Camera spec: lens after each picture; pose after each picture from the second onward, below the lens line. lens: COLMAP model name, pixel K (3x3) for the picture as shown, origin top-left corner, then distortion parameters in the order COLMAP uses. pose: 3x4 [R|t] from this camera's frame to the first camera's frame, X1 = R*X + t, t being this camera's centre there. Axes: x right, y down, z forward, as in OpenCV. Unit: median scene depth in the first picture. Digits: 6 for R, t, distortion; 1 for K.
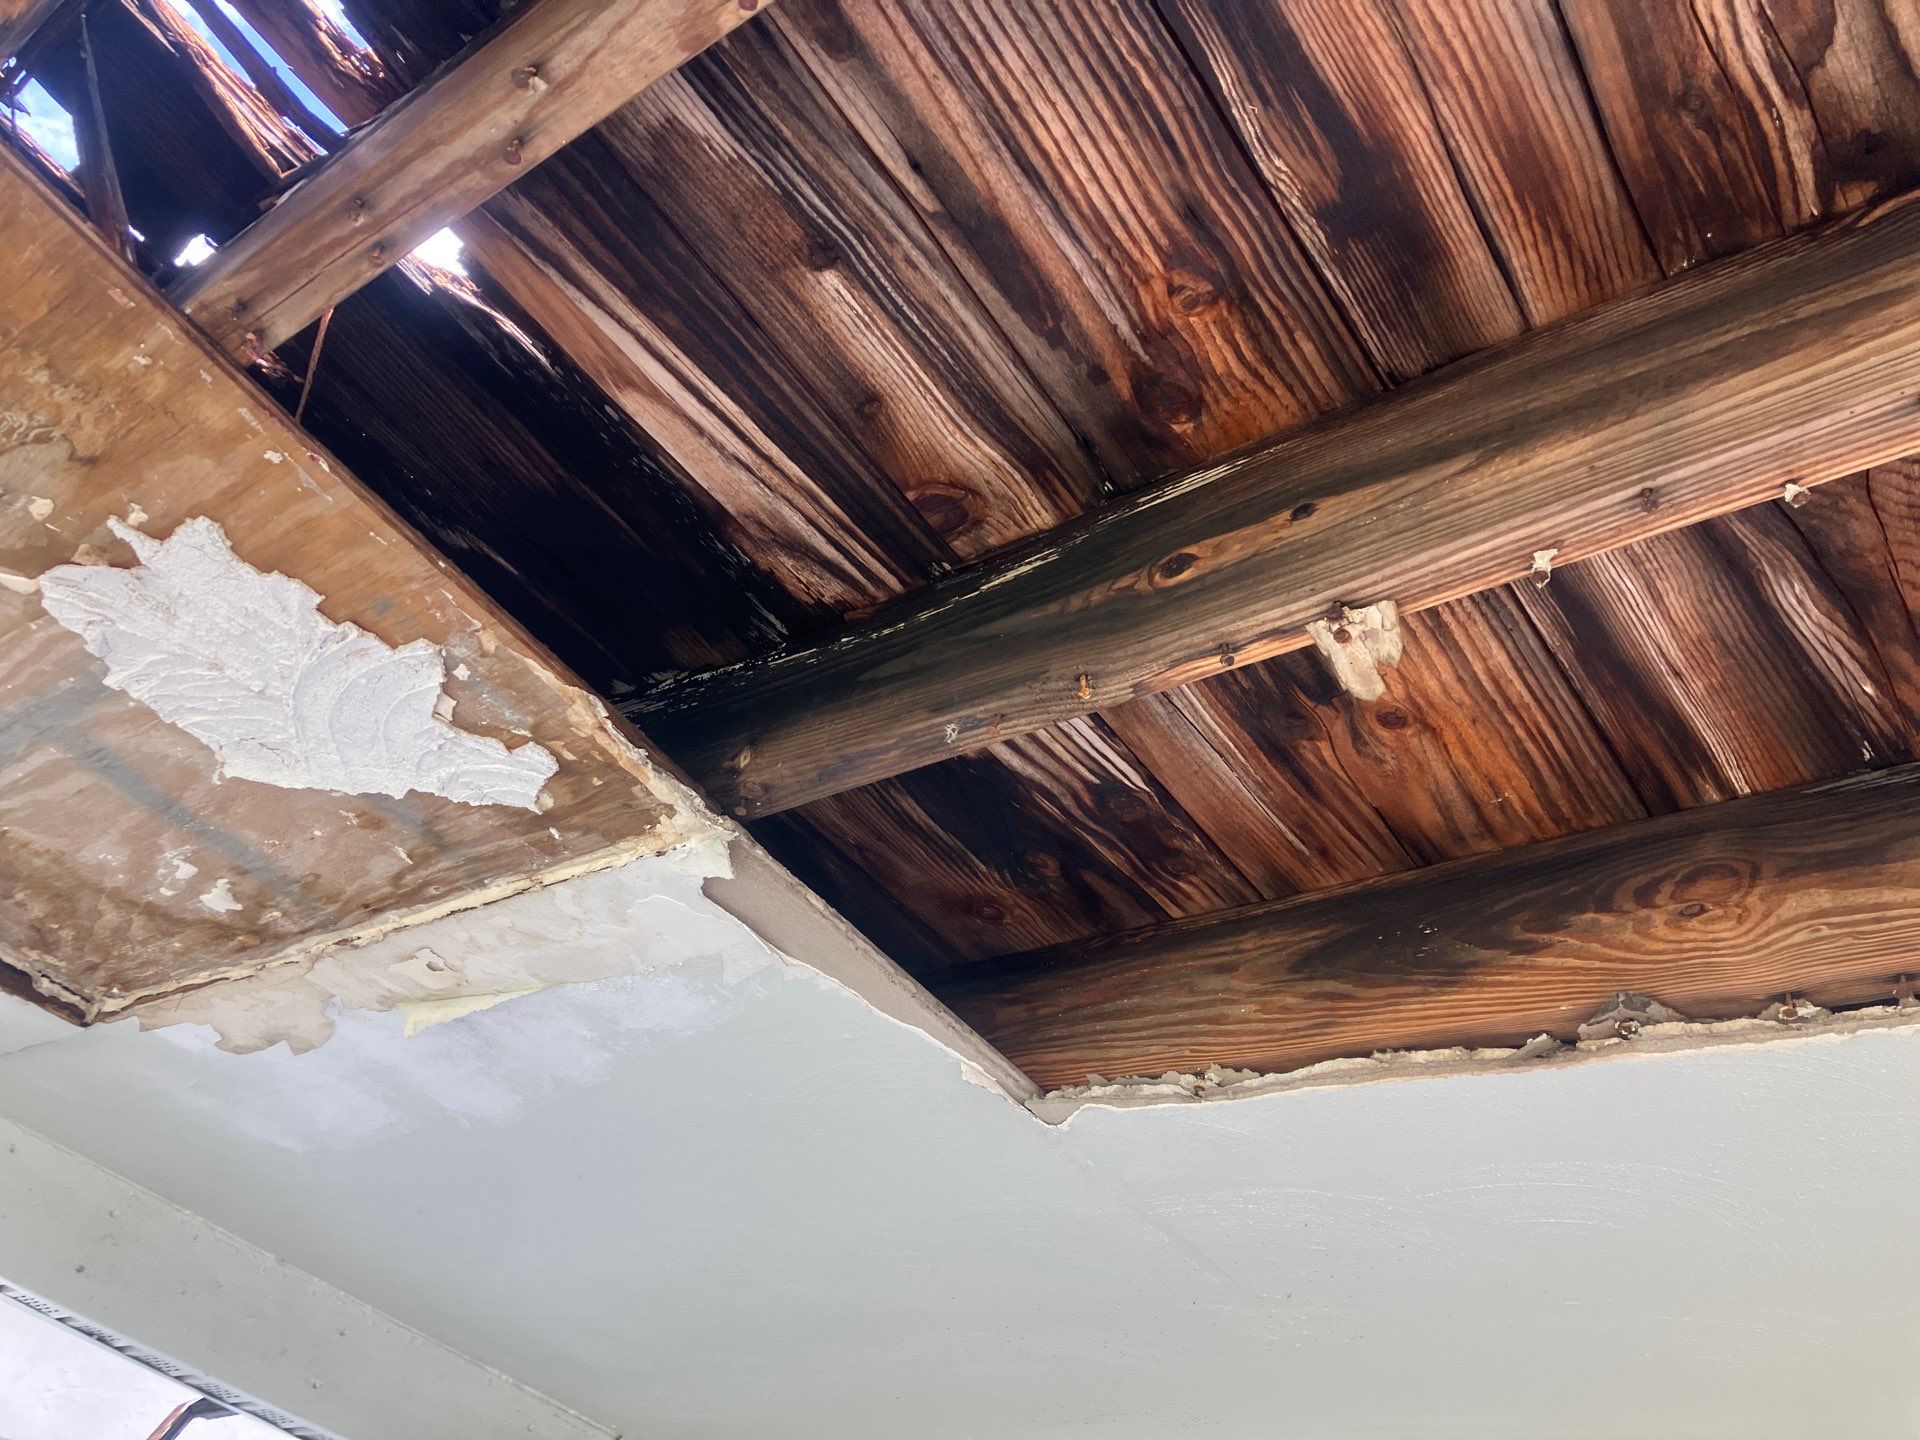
lens RADIAL K [[1489.2, 0, 973.6], [0, 1489.2, 717.7], [0, 0, 1]] dist [0.038443, -0.024481]
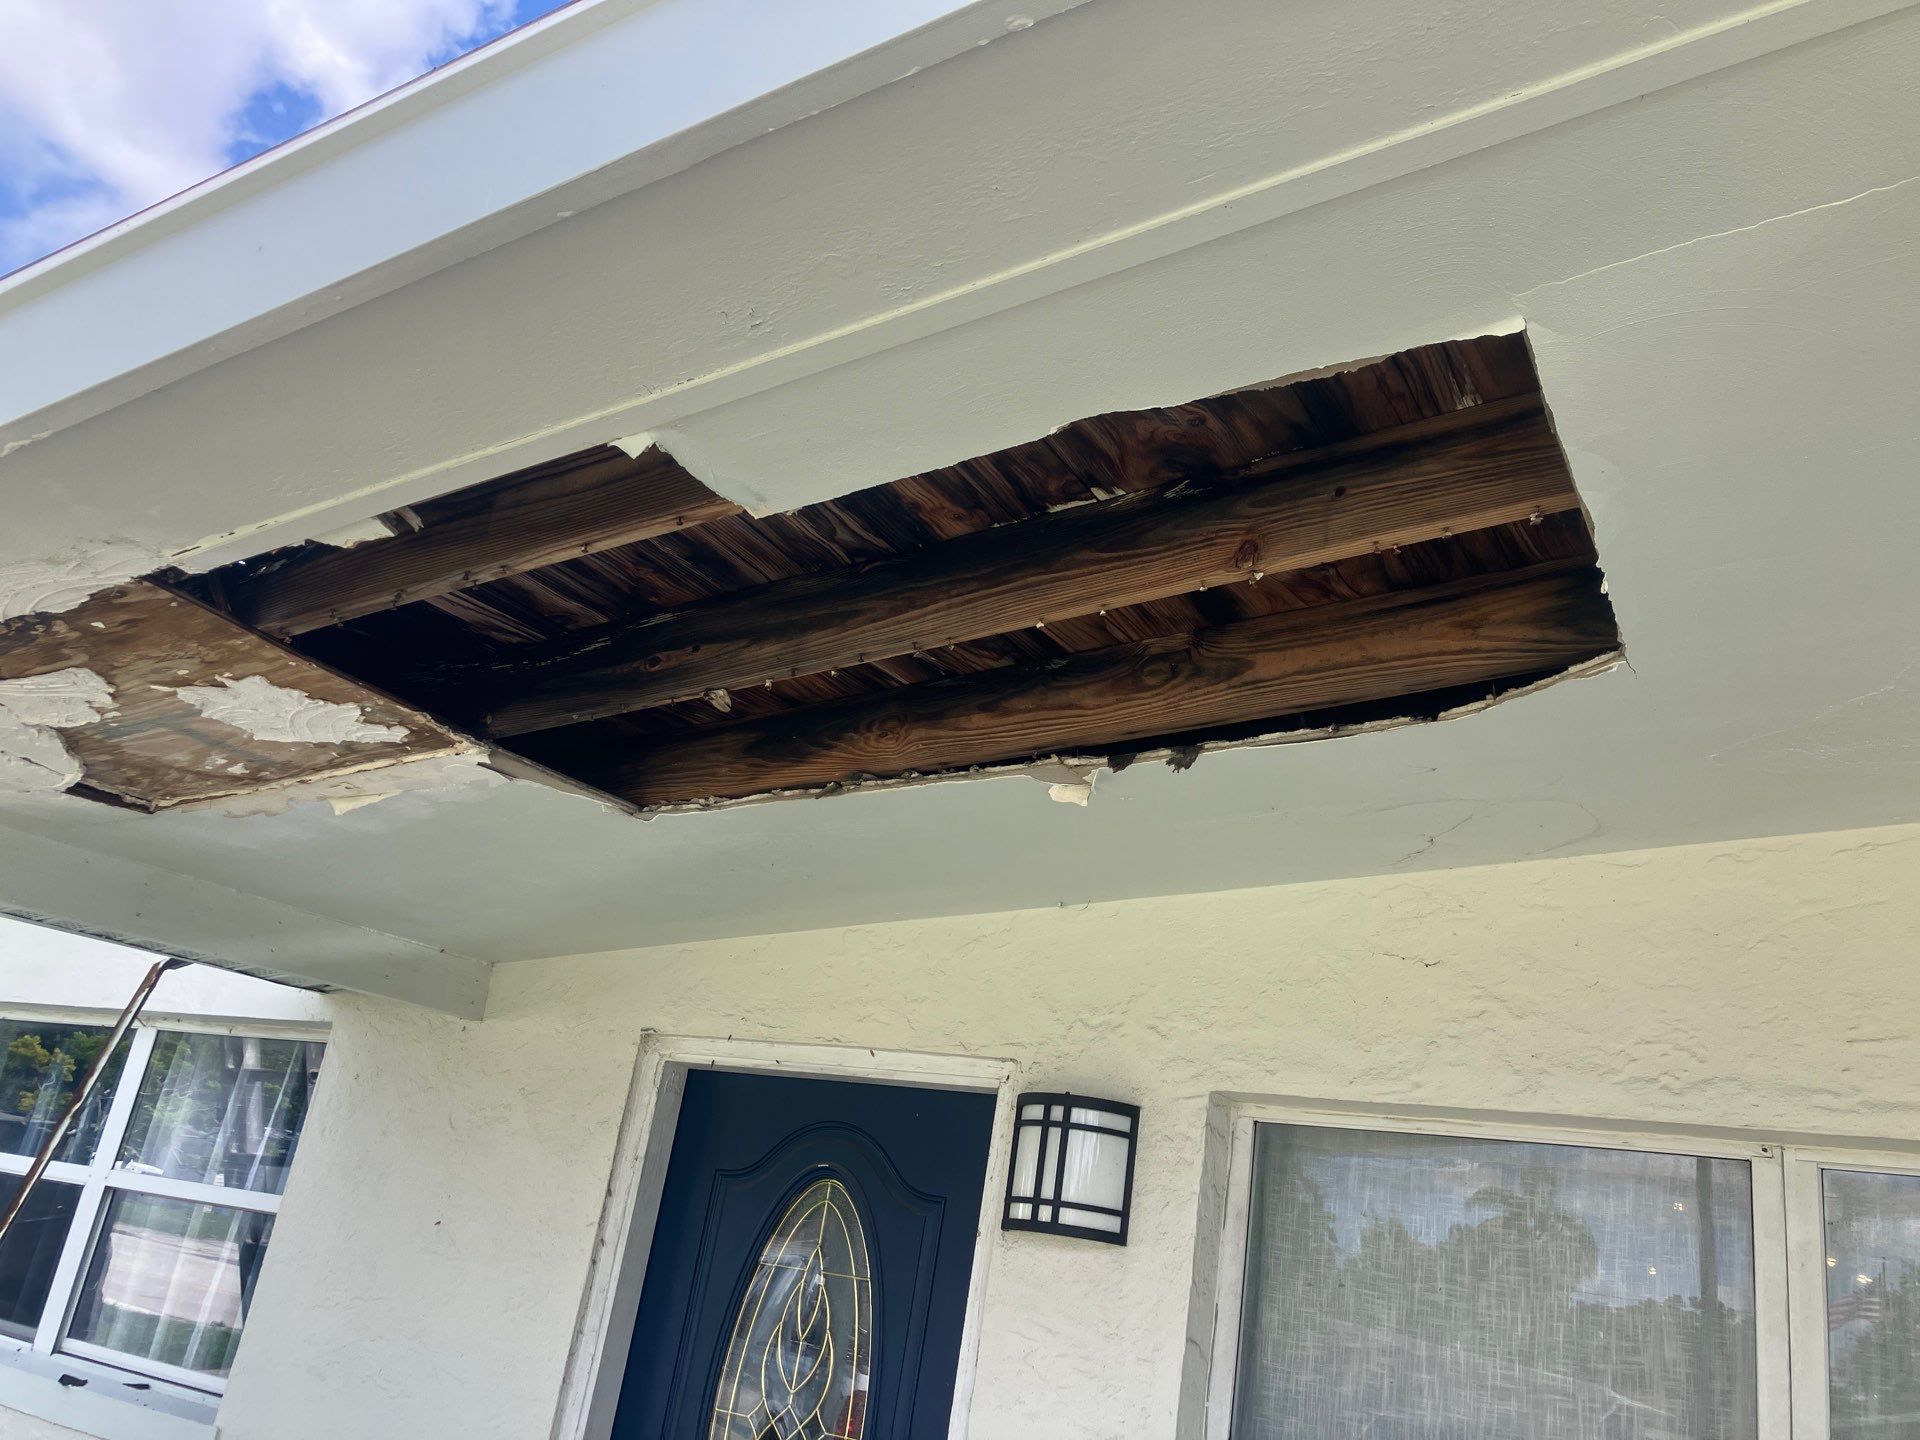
lens RADIAL K [[1489.2, 0, 957.3], [0, 1489.2, 729.2], [0, 0, 1]] dist [0.038443, -0.024481]
pose [[0.980342, -0.098936, 0.170709, 0.169034], [0.031842, 0.933187, 0.357977, -0.776274], [-0.194721, -0.345504, 0.917993, -1.334890]]
